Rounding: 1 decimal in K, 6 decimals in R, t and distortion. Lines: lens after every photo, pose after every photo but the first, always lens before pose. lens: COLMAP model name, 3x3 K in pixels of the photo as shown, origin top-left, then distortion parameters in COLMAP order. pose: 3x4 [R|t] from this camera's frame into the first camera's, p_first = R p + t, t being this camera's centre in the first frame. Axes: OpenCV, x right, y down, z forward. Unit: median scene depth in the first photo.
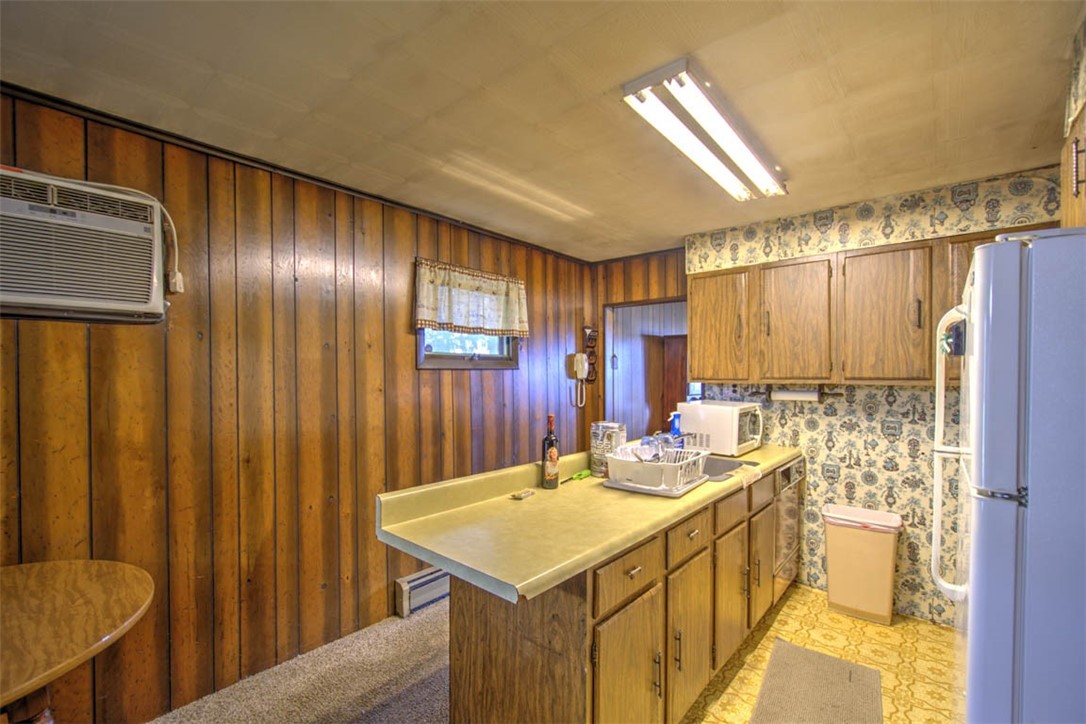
lens RADIAL K [[468.3, 0, 543.9], [0, 468.3, 374.3], [0, 0, 1]] dist [0.011318, -0.006856]
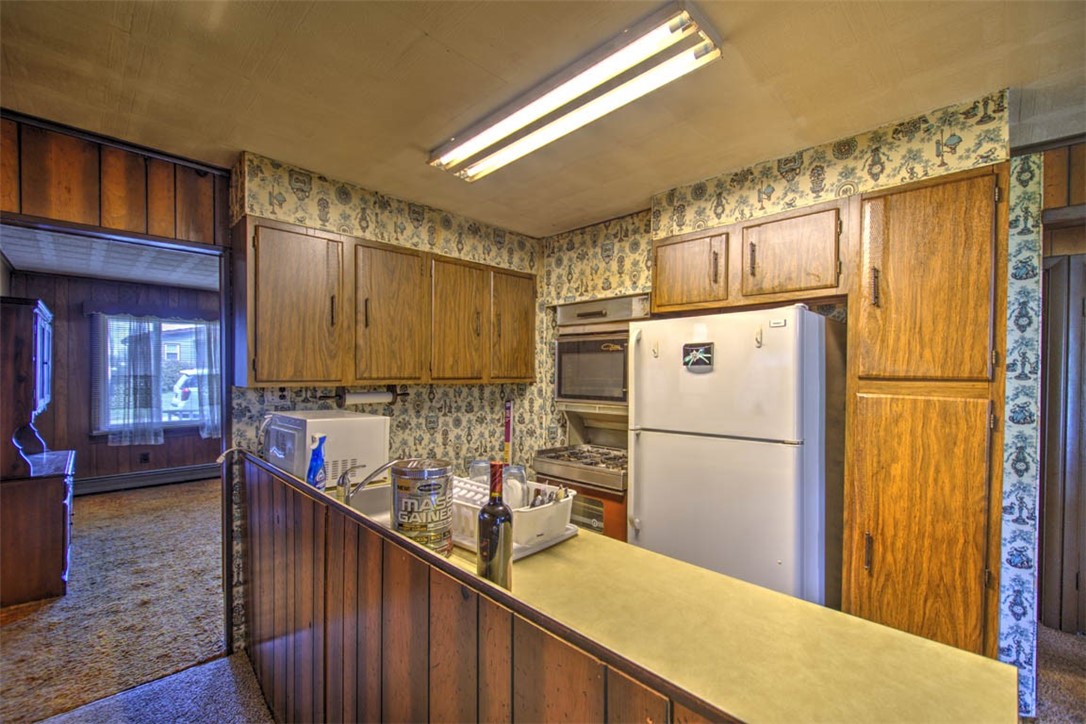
lens RADIAL K [[468.3, 0, 543.9], [0, 468.3, 374.3], [0, 0, 1]] dist [0.011318, -0.006856]
pose [[0.068915, -0.005383, 0.997608, -0.334723], [-0.003413, 0.999978, 0.005632, -0.005501], [-0.997617, -0.003793, 0.068895, 0.639545]]
